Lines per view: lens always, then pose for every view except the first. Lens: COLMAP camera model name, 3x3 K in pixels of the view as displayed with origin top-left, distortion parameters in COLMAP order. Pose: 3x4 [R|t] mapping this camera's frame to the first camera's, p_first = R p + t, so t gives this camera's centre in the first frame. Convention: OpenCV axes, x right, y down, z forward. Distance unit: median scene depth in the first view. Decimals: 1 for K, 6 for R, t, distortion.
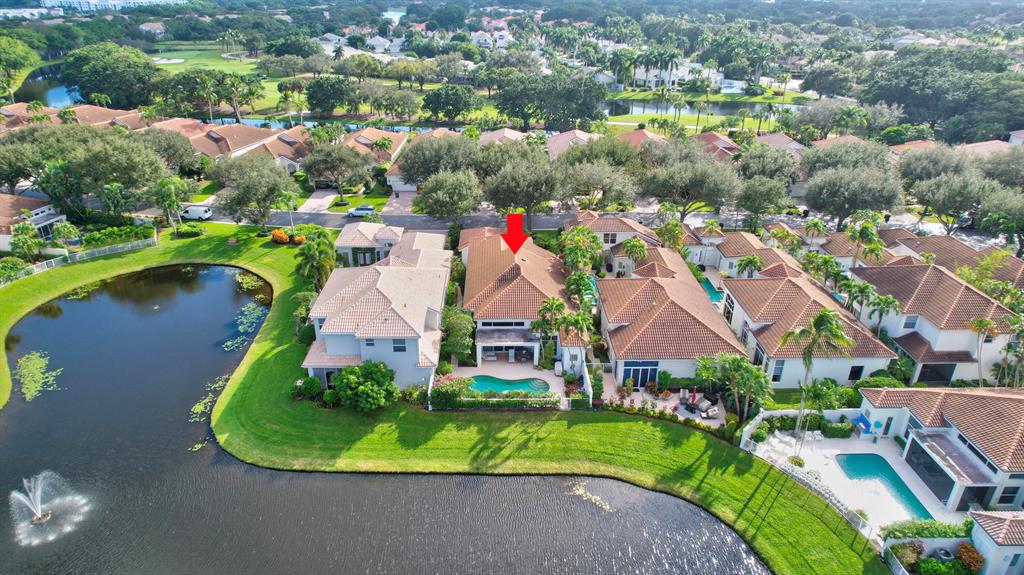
lens RADIAL K [[654.8, 0, 511.4], [0, 654.8, 292.3], [0, 0, 1]] dist [-0.080853, 0.074960]
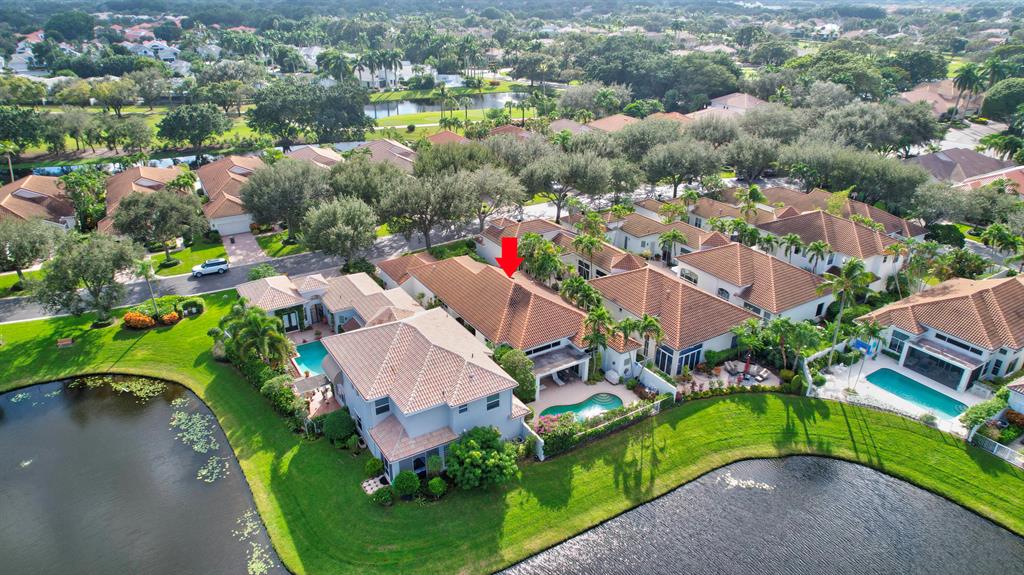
lens RADIAL K [[654.8, 0, 511.4], [0, 654.8, 292.3], [0, 0, 1]] dist [-0.080853, 0.074960]
pose [[0.859030, -0.220920, 0.461803, -0.480589], [0.220521, 0.973794, 0.055645, -0.094661], [-0.461994, 0.054036, 0.885235, 0.199274]]
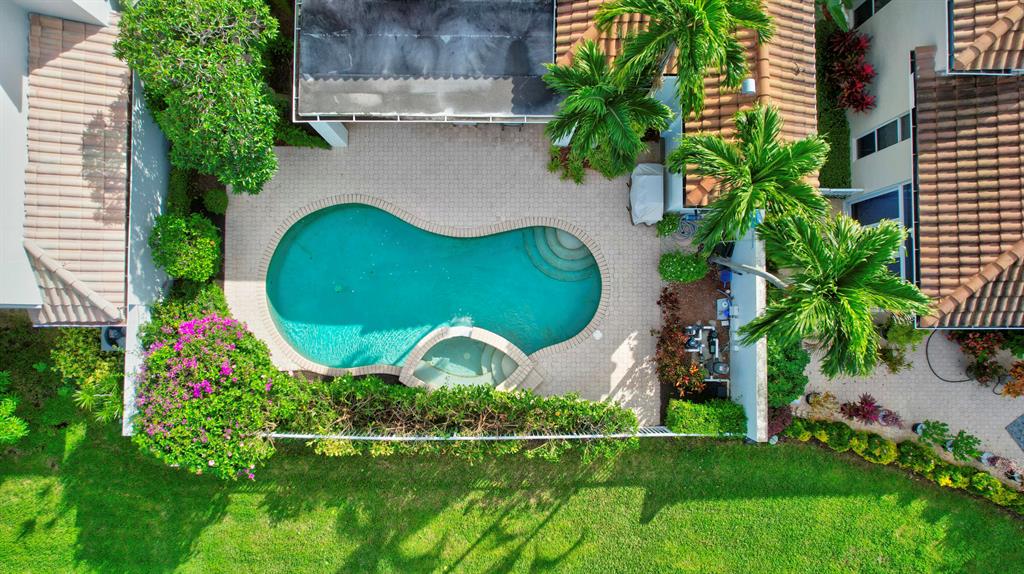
lens RADIAL K [[654.8, 0, 511.4], [0, 654.8, 291.8], [0, 0, 1]] dist [-0.080853, 0.074960]
pose [[0.999517, 0.029195, 0.010638, 0.017911], [-0.023014, 0.465535, 0.884730, -0.088717], [0.020878, -0.884548, 0.465982, 0.848647]]
